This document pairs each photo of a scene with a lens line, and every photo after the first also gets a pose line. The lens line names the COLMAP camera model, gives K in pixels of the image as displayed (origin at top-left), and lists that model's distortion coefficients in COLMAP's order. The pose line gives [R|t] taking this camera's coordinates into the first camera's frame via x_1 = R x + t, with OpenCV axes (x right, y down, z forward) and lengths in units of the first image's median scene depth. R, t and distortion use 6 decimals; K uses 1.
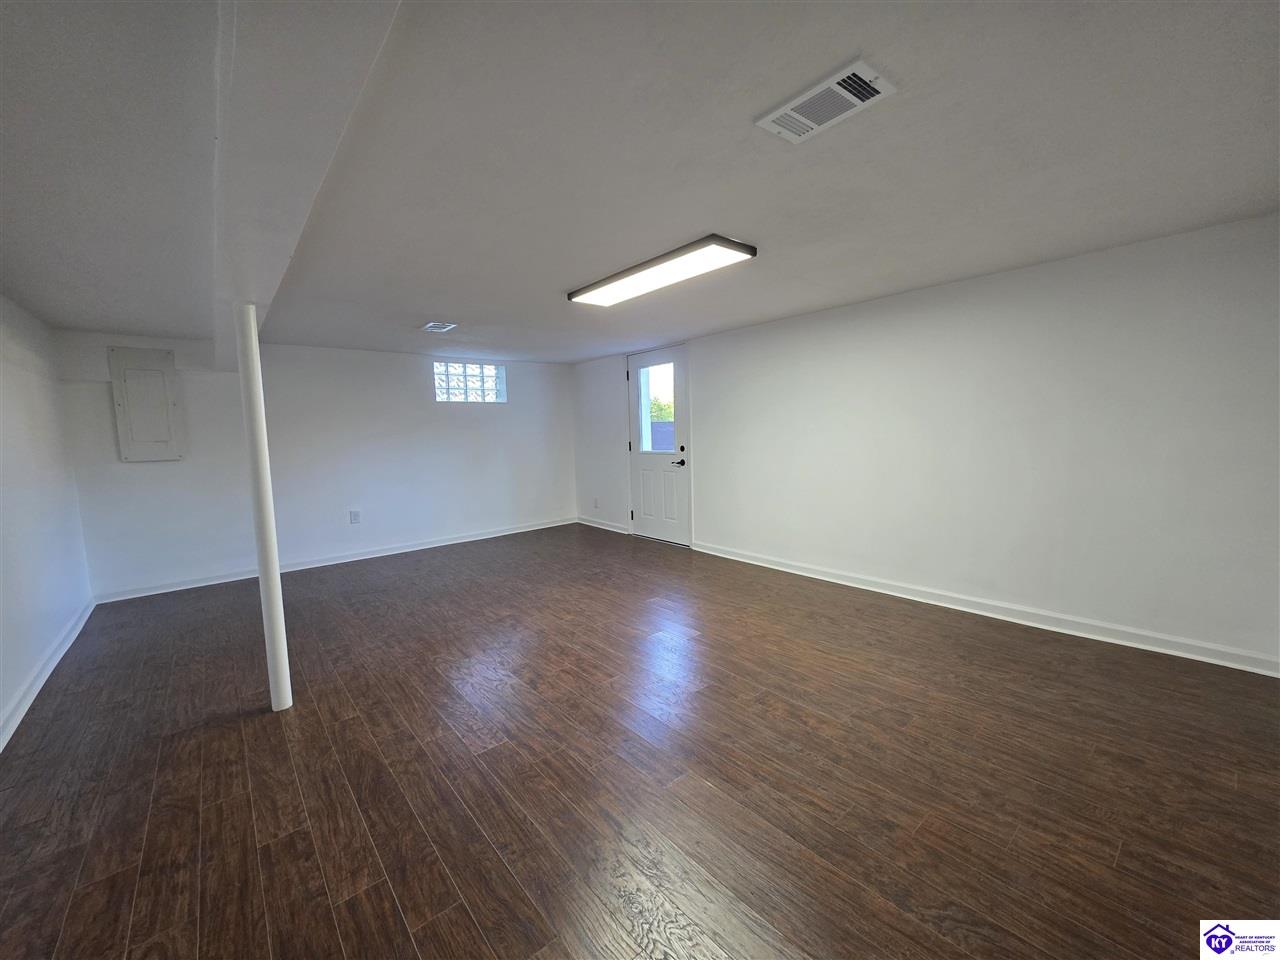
lens RADIAL K [[509.6, 0, 638.2], [0, 509.6, 476.5], [0, 0, 1]] dist [-0.001105, -0.000173]
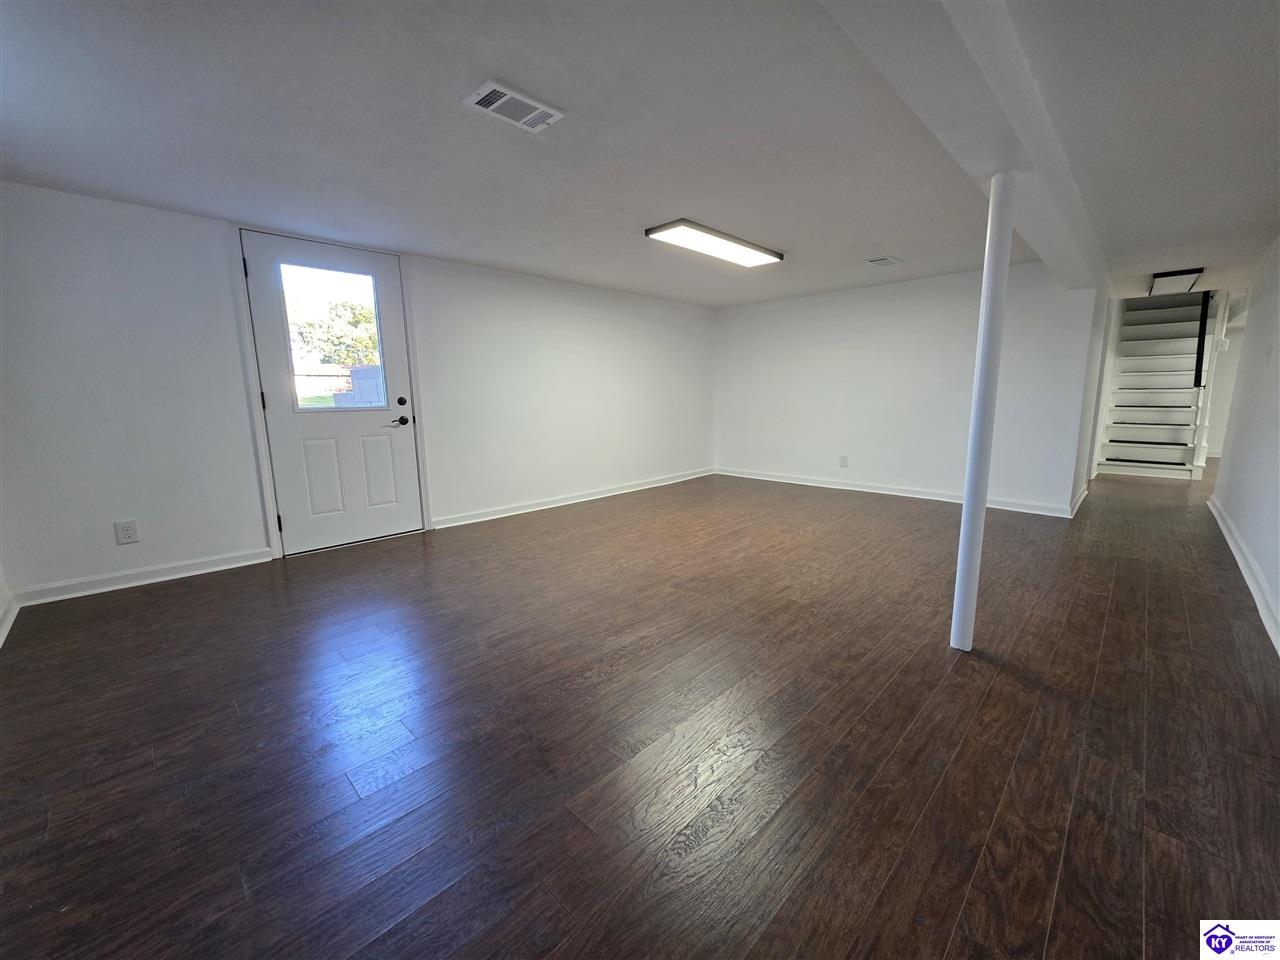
lens RADIAL K [[509.6, 0, 638.6], [0, 509.6, 478.8], [0, 0, 1]] dist [-0.001105, -0.000173]
pose [[-0.092229, -0.130918, 0.987094, -1.041789], [0.106359, 0.984352, 0.140492, -0.017929], [-0.990041, 0.117944, -0.076862, 1.112821]]
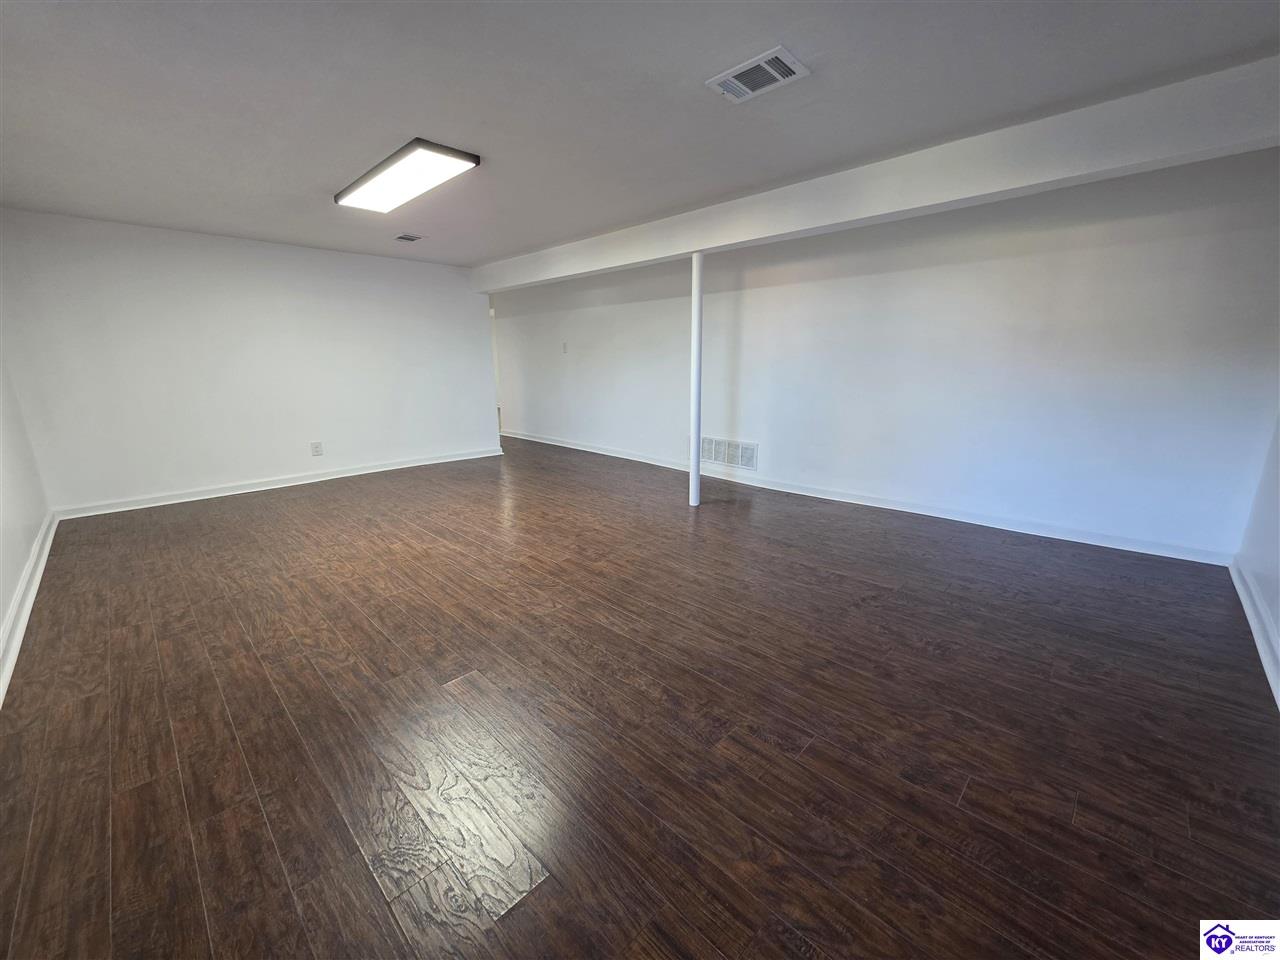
lens RADIAL K [[509.6, 0, 638.3], [0, 509.6, 479.4], [0, 0, 1]] dist [-0.001105, -0.000173]
pose [[-0.994729, 0.059559, -0.083471, -0.263829], [0.029994, 0.947423, 0.318576, -0.116300], [0.098056, 0.314393, -0.944215, 1.768902]]
